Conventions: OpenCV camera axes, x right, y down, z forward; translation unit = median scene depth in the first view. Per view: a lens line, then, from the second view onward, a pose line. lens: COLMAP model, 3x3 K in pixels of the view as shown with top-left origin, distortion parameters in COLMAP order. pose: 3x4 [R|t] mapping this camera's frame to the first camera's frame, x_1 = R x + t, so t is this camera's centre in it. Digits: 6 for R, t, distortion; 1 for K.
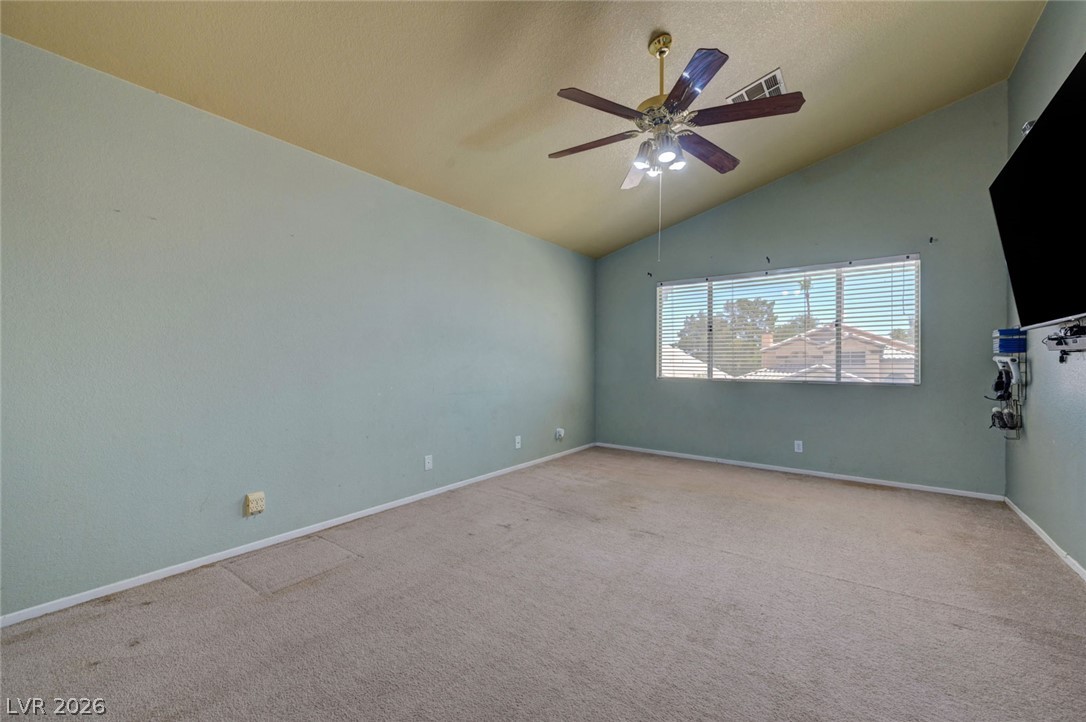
lens RADIAL K [[428.2, 0, 548.1], [0, 428.2, 363.3], [0, 0, 1]] dist [-0.000569, -0.000227]
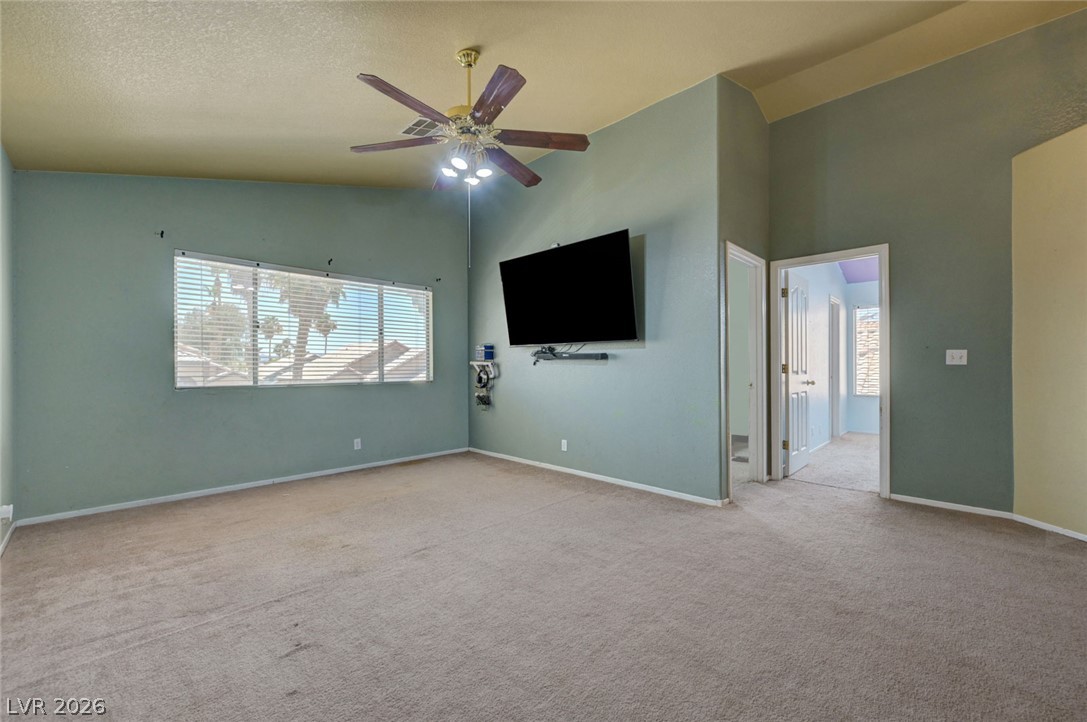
lens RADIAL K [[432.0, 0, 543.6], [0, 432.0, 363.6], [0, 0, 1]] dist [-0.000299, -0.000232]
pose [[0.133962, 0.005057, 0.990974, -0.552304], [0.002676, 0.999981, -0.005464, 0.000786], [-0.990983, 0.003384, 0.133946, 0.519702]]
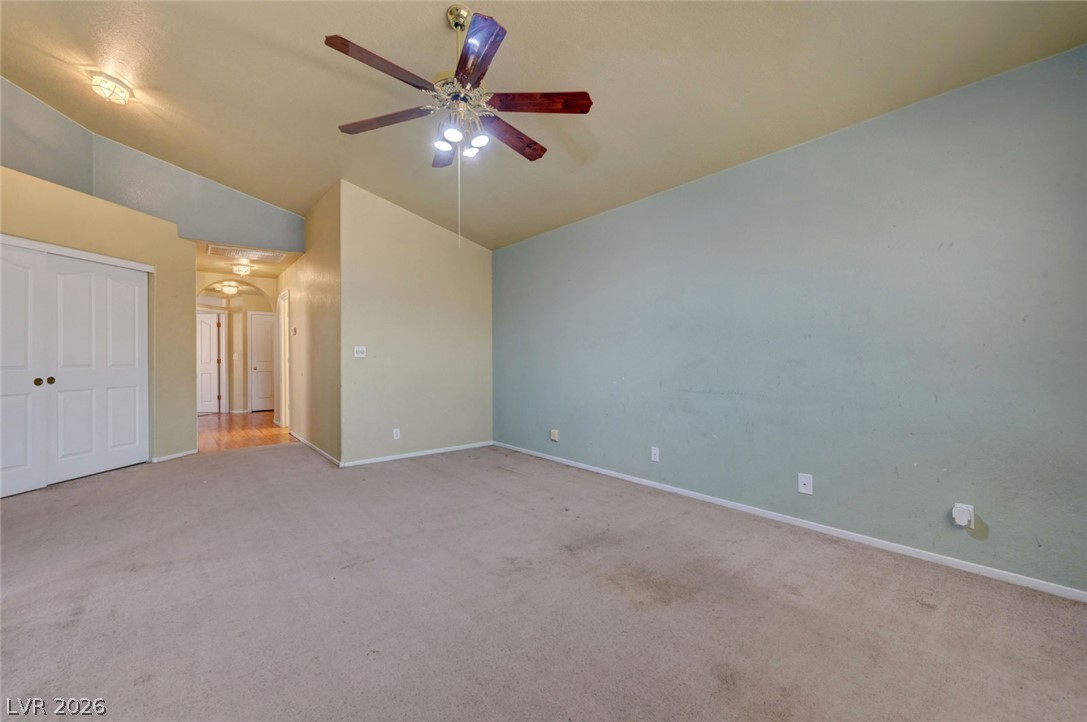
lens RADIAL K [[448.2, 0, 512.4], [0, 448.2, 362.2], [0, 0, 1]] dist [-0.001324, -0.000186]
pose [[-0.253694, 0.014734, -0.967172, 0.935049], [0.004920, 0.999891, 0.013942, 0.002924], [0.967272, -0.001222, -0.253739, 1.093560]]
